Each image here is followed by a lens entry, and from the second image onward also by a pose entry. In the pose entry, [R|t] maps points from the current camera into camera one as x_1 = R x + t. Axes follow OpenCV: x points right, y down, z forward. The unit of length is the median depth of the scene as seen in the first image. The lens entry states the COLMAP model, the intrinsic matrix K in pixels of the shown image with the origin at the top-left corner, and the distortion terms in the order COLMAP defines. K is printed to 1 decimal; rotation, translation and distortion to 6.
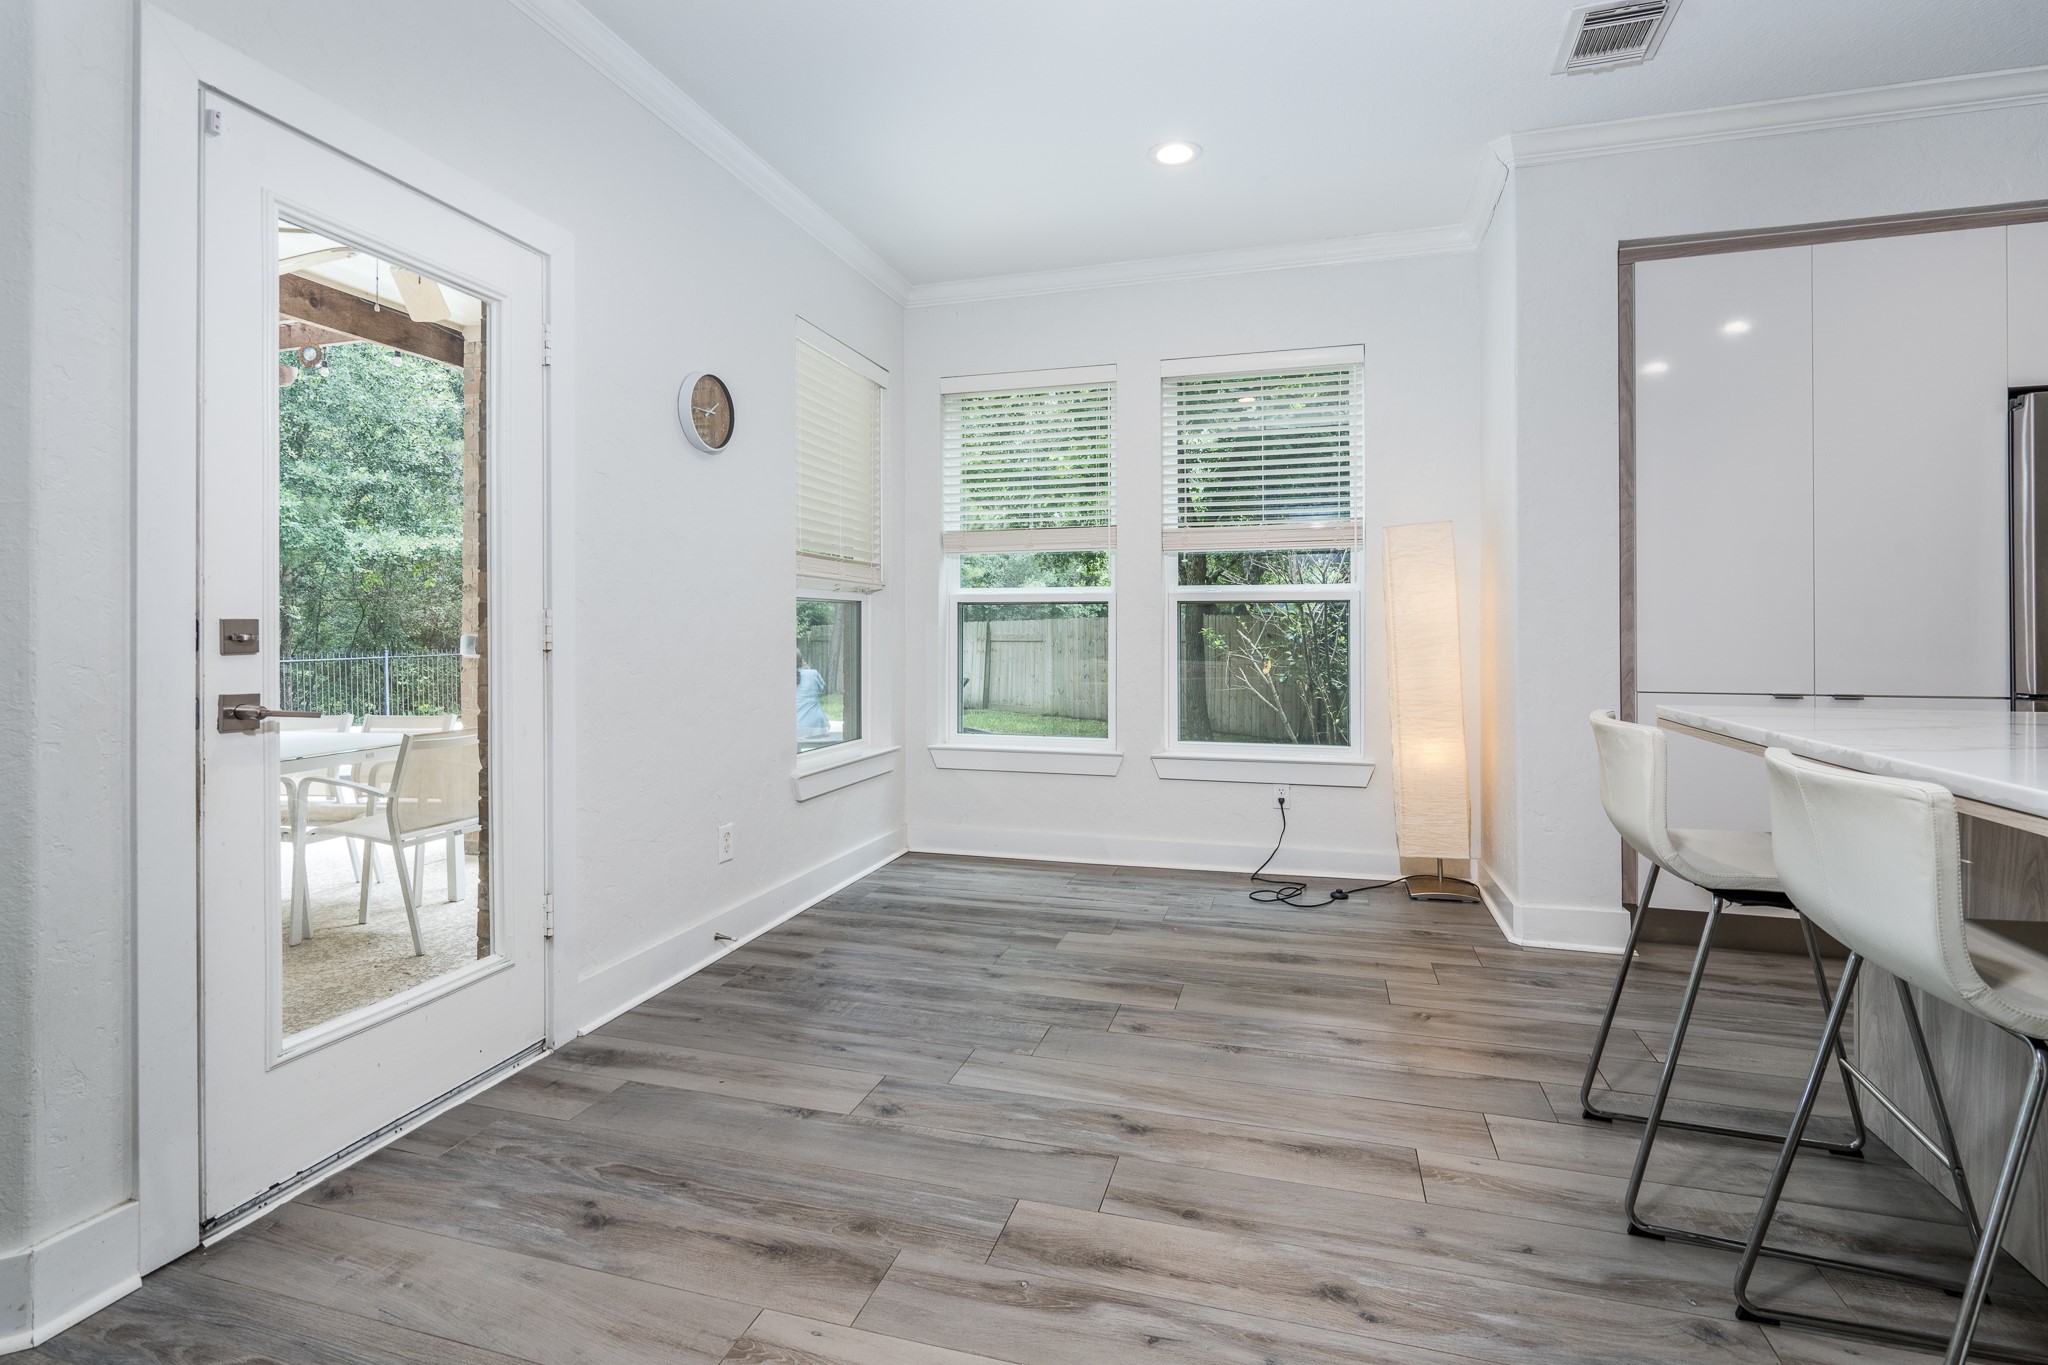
lens RADIAL K [[969.2, 0, 1037.8], [0, 969.2, 628.2], [0, 0, 1]] dist [0.007764, -0.001530]
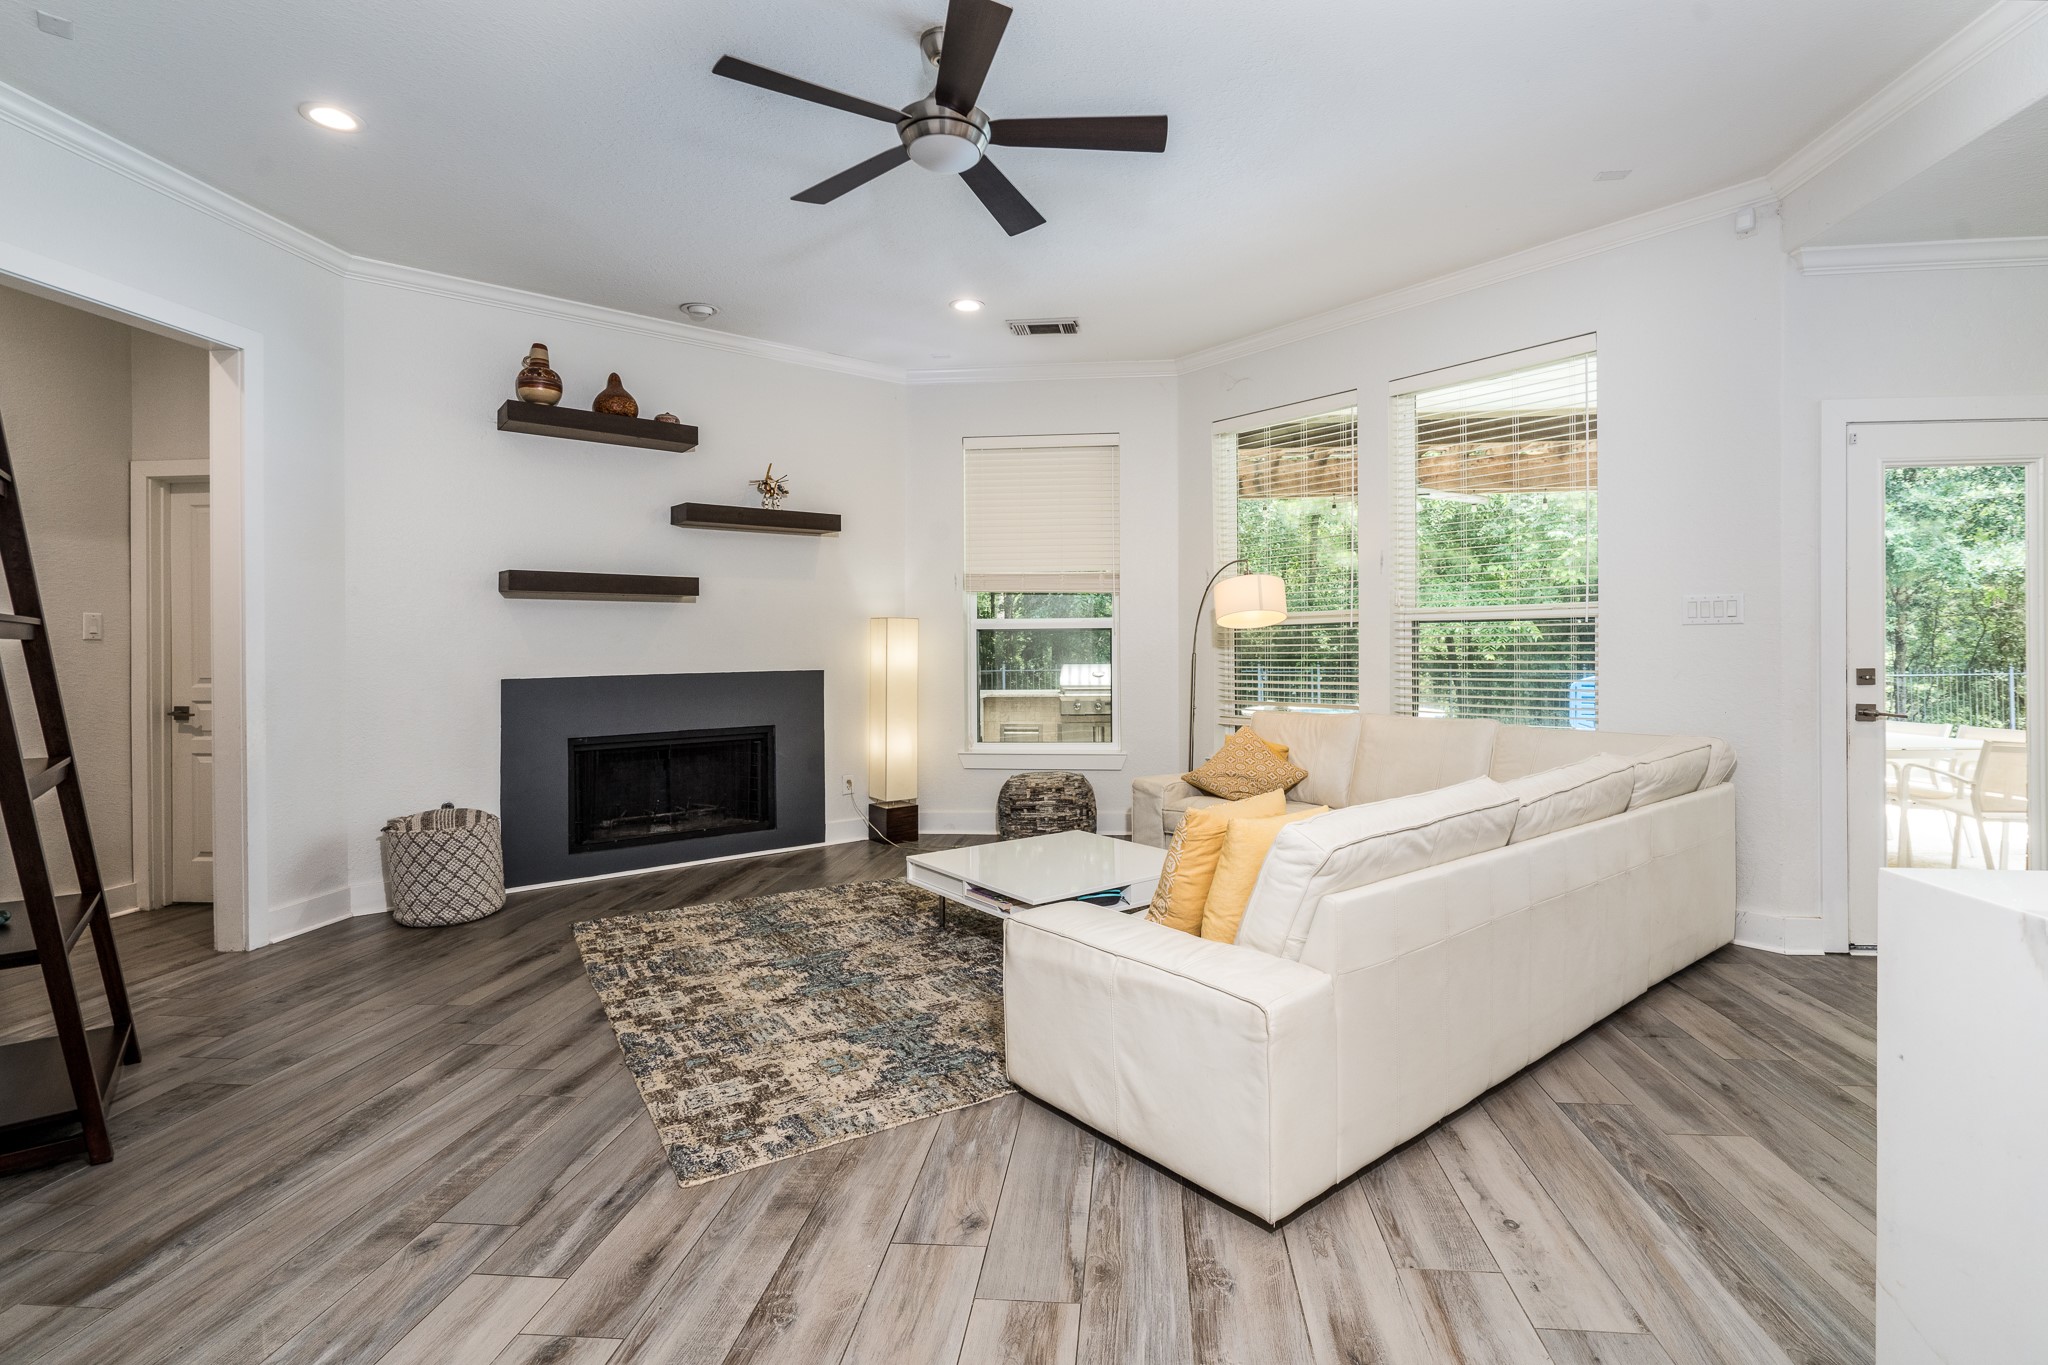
lens RADIAL K [[969.2, 0, 1012.8], [0, 969.2, 659.7], [0, 0, 1]] dist [0.007764, -0.001530]
pose [[0.171999, 0.009945, -0.985047, 0.133333], [0.013115, 0.999837, 0.012384, -0.011161], [0.985010, -0.015049, 0.171841, -0.167573]]
